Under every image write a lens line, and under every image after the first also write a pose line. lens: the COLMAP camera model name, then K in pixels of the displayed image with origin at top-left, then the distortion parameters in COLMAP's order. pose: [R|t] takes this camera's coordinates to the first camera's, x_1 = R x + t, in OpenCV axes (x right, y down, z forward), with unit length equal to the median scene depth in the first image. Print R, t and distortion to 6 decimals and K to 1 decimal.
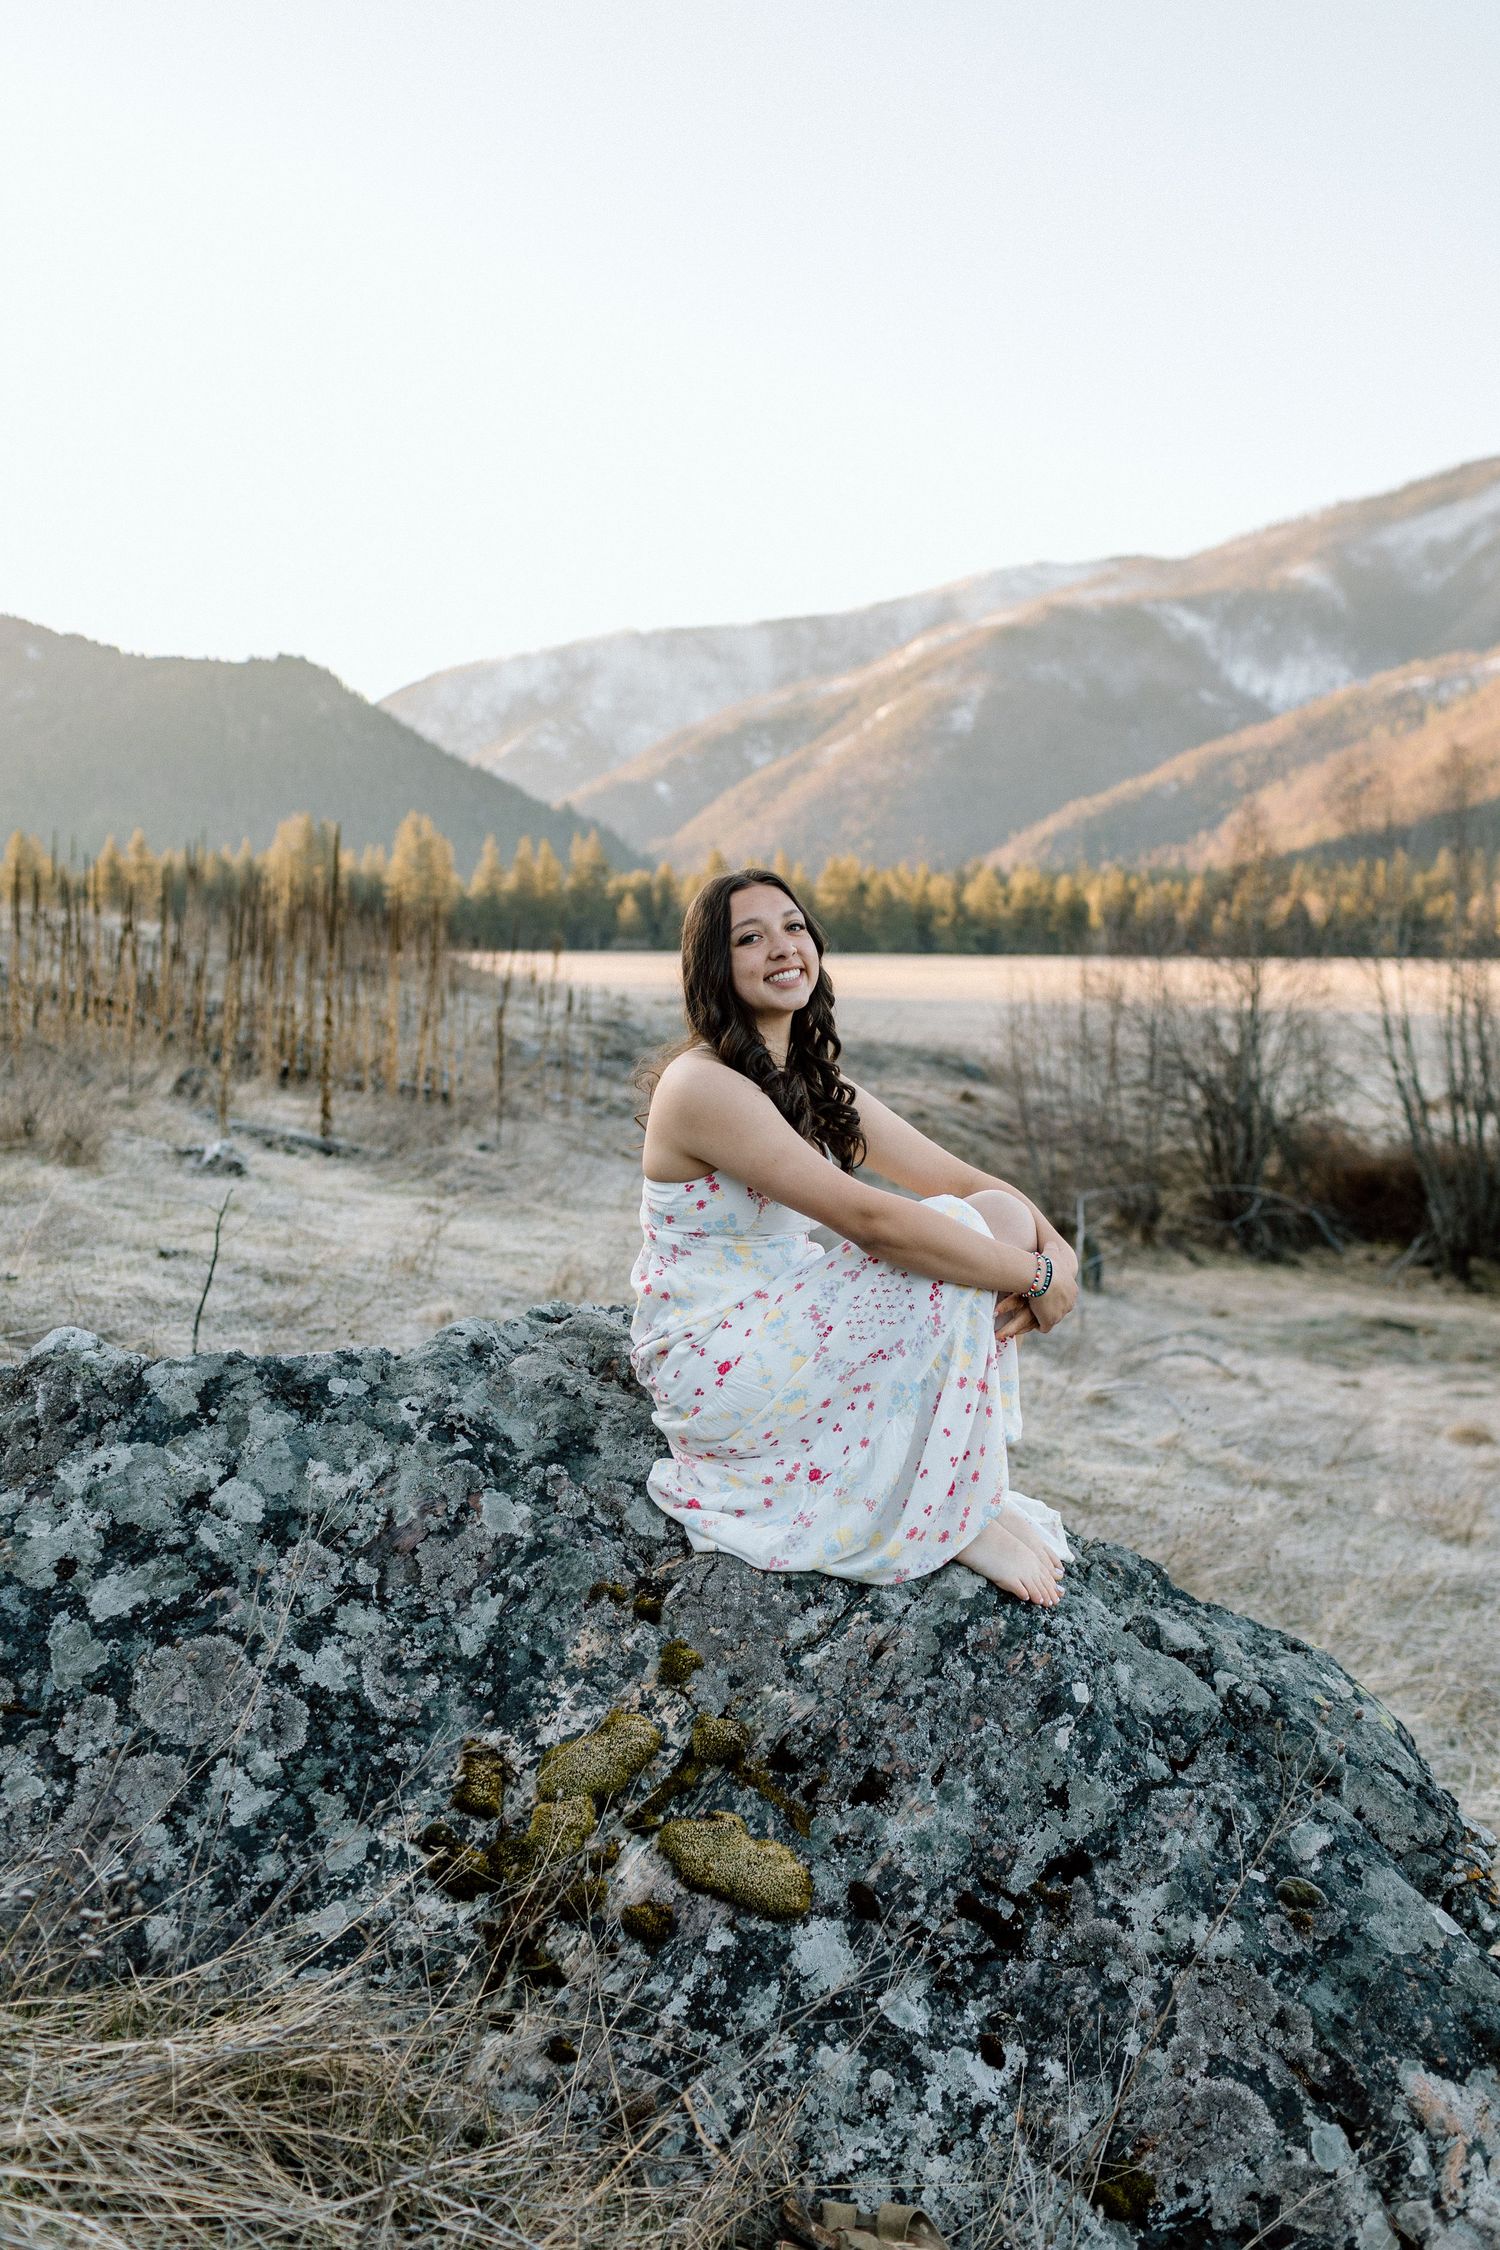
lens RADIAL K [[2306.1, 0, 716.6], [0, 2306.1, 1146.9], [0, 0, 1]] dist [0.007456, 0.014724]
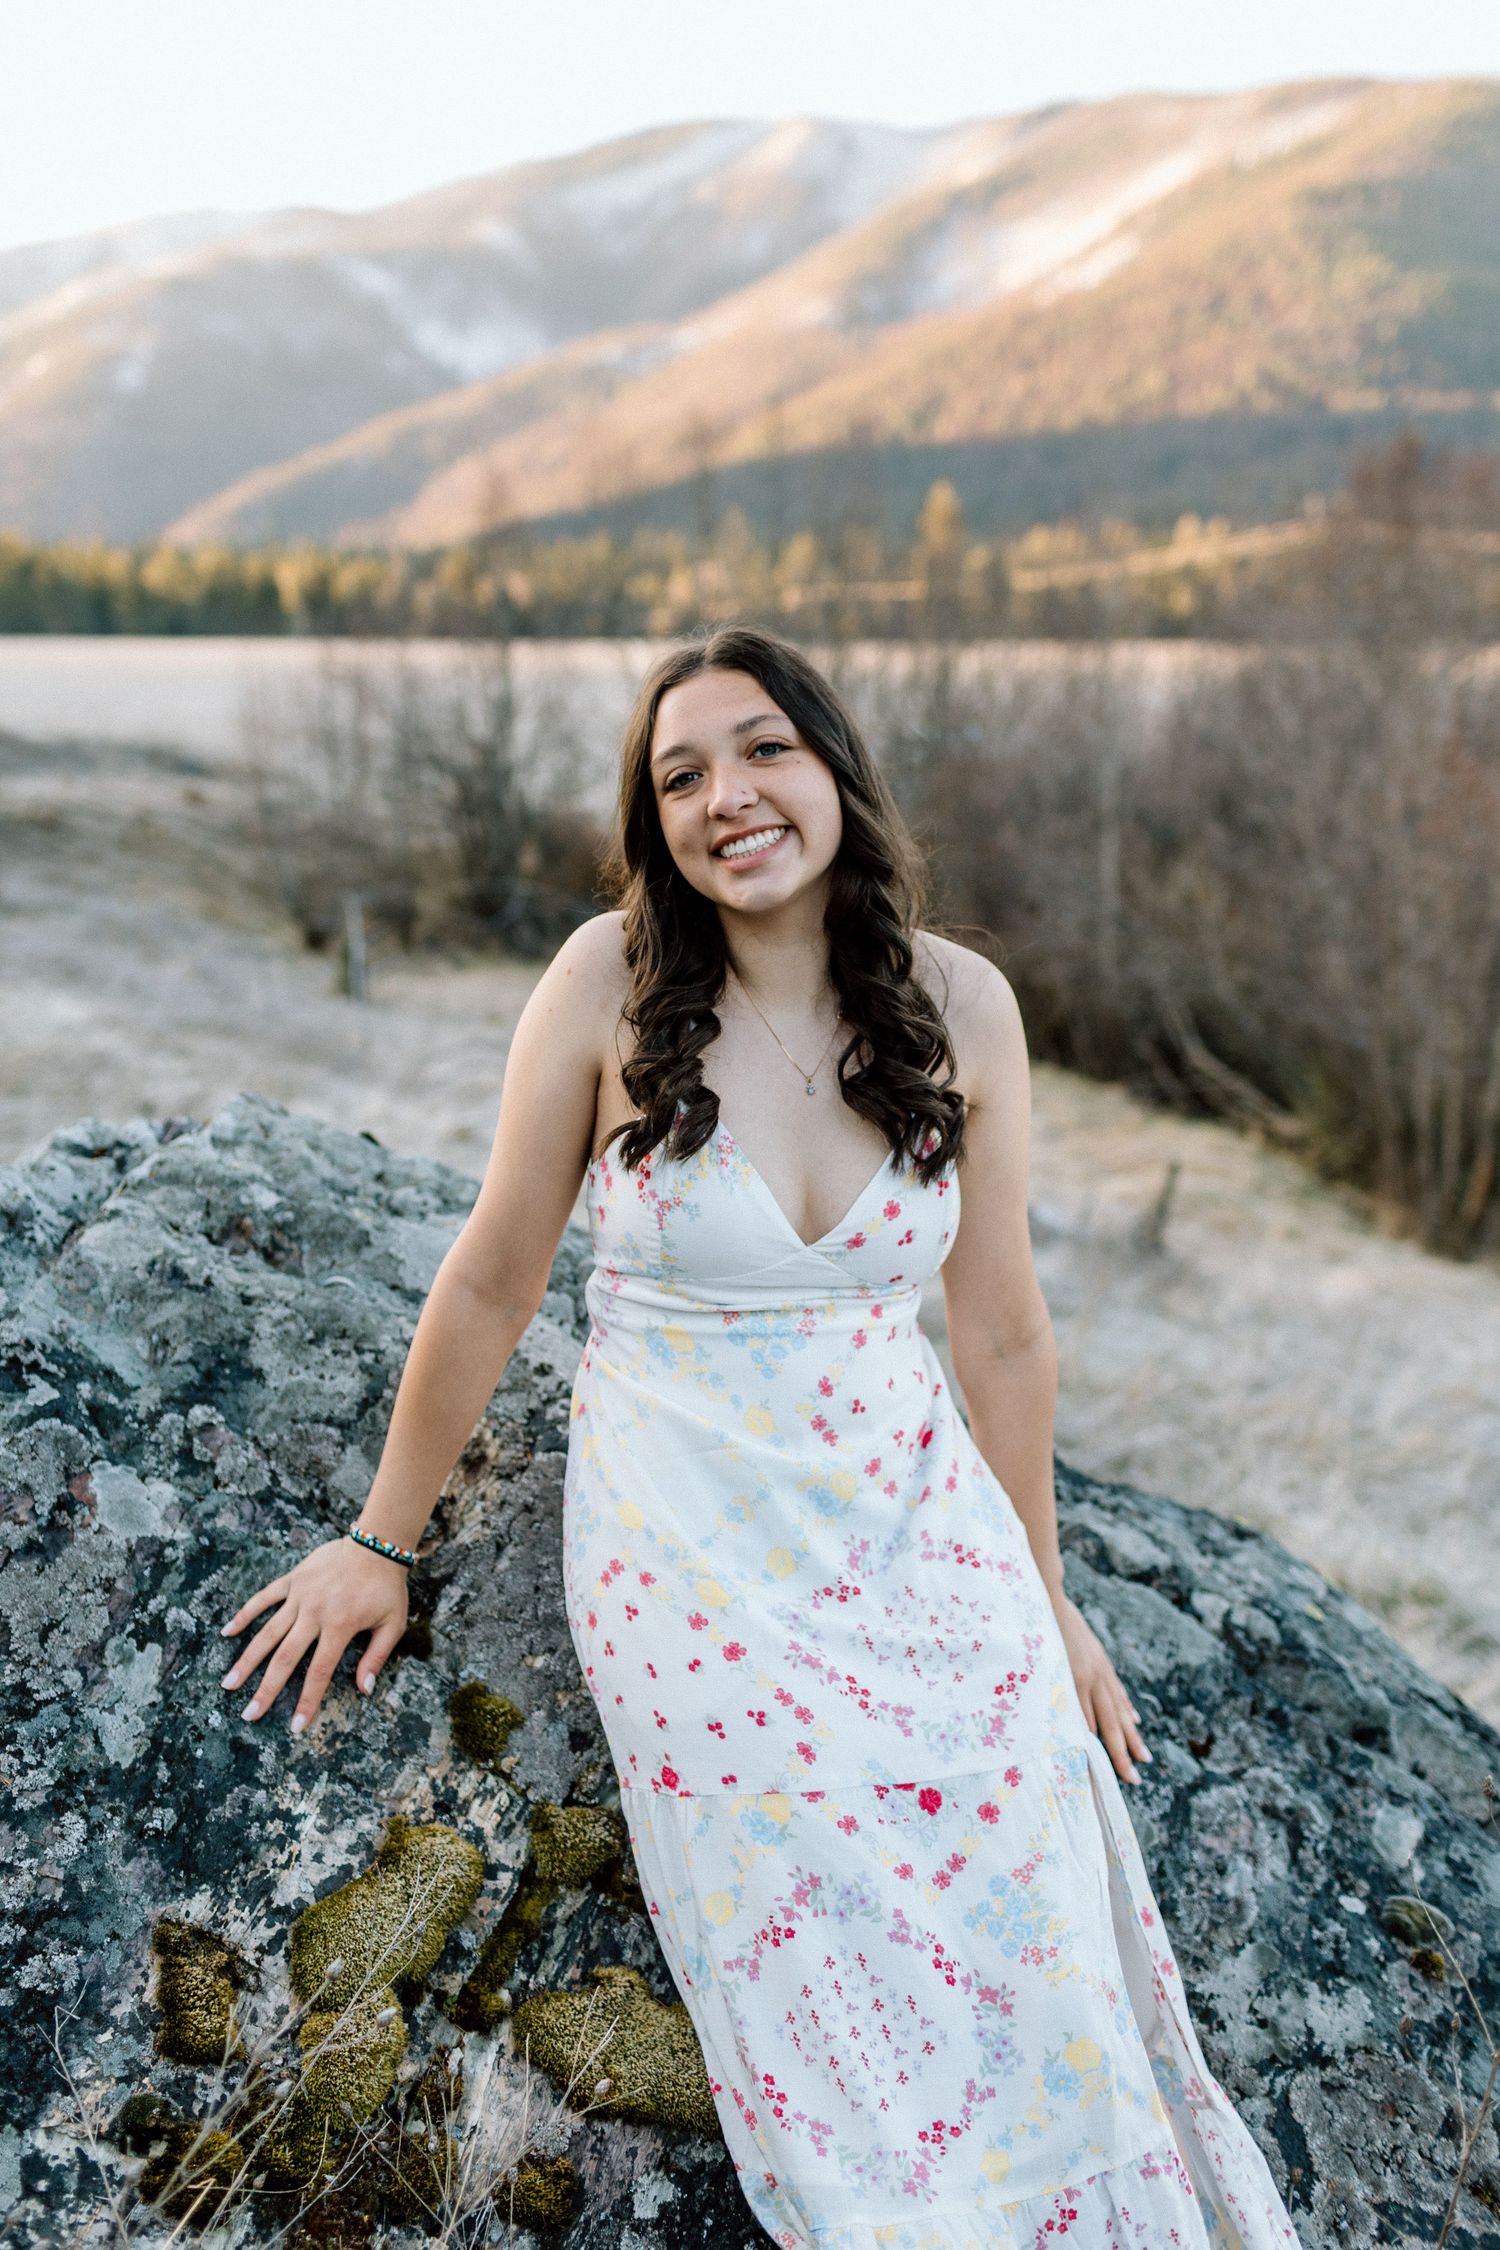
lens RADIAL K [[2394.3, 0, 759.8], [0, 2394.3, 1069.0], [0, 0, 1]] dist [0.010876, -0.008449]
pose [[0.936262, -0.065955, 0.345056, -0.152377], [0.033363, 0.994472, 0.099562, -0.009462], [-0.349715, -0.081704, 0.933287, 0.386816]]
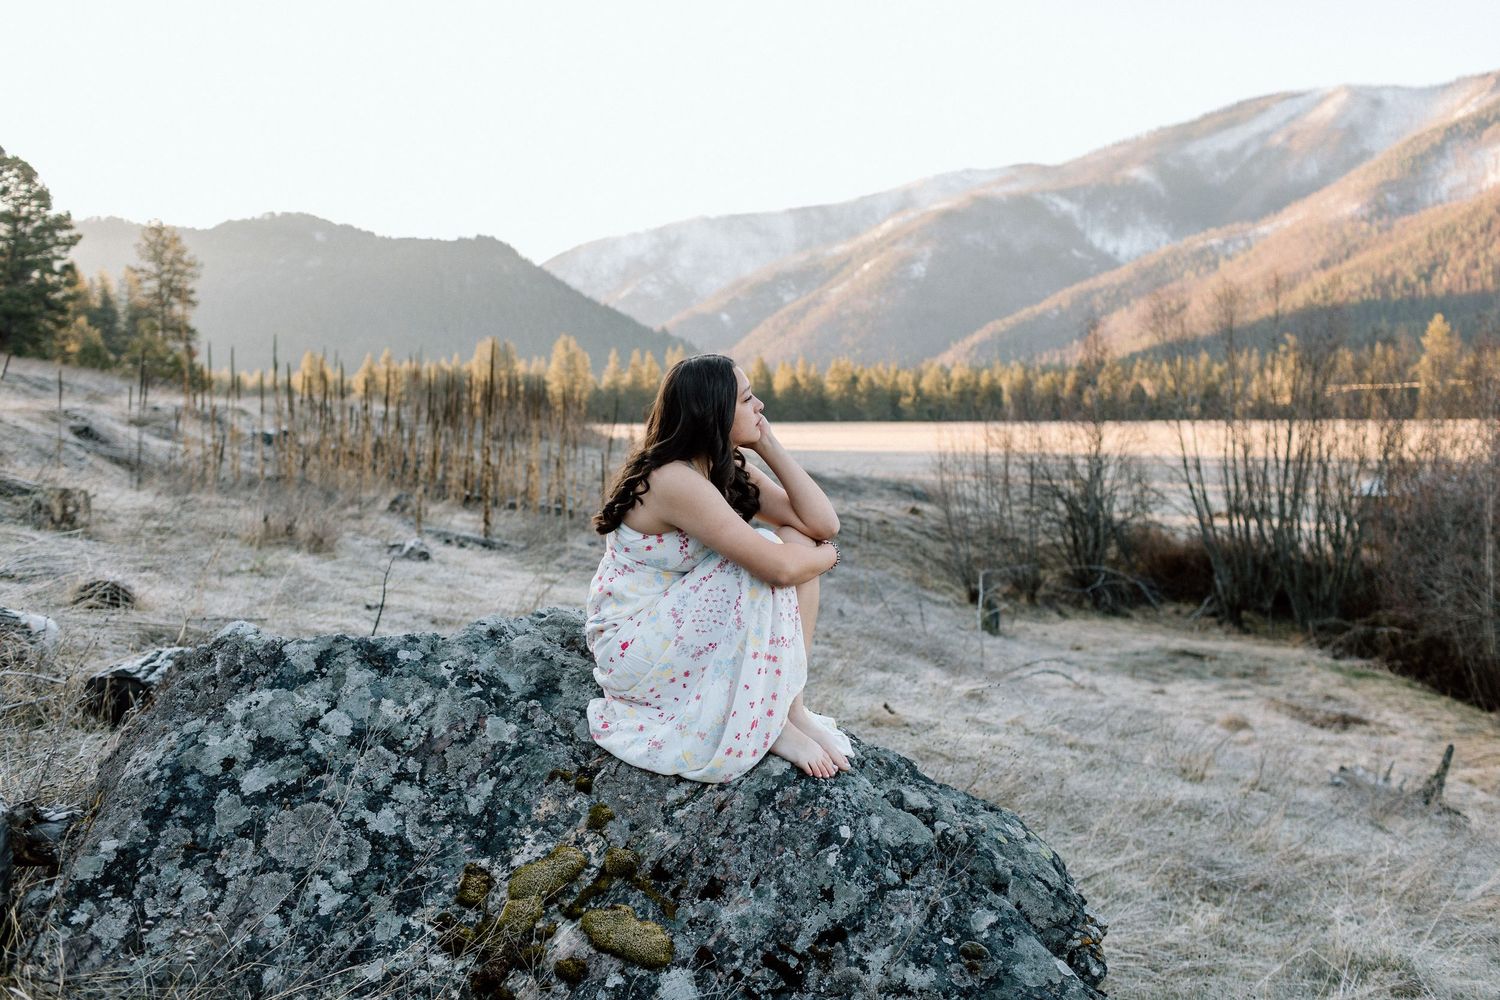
lens RADIAL K [[1500.8, 0, 748.2], [0, 1500.8, 496.8], [0, 0, 1]] dist [0.012320, -0.001390]
pose [[0.999841, -0.012785, -0.012415, 0.102641], [0.012333, 0.999282, -0.035822, 0.035841], [0.012864, 0.035663, 0.999281, -0.068891]]
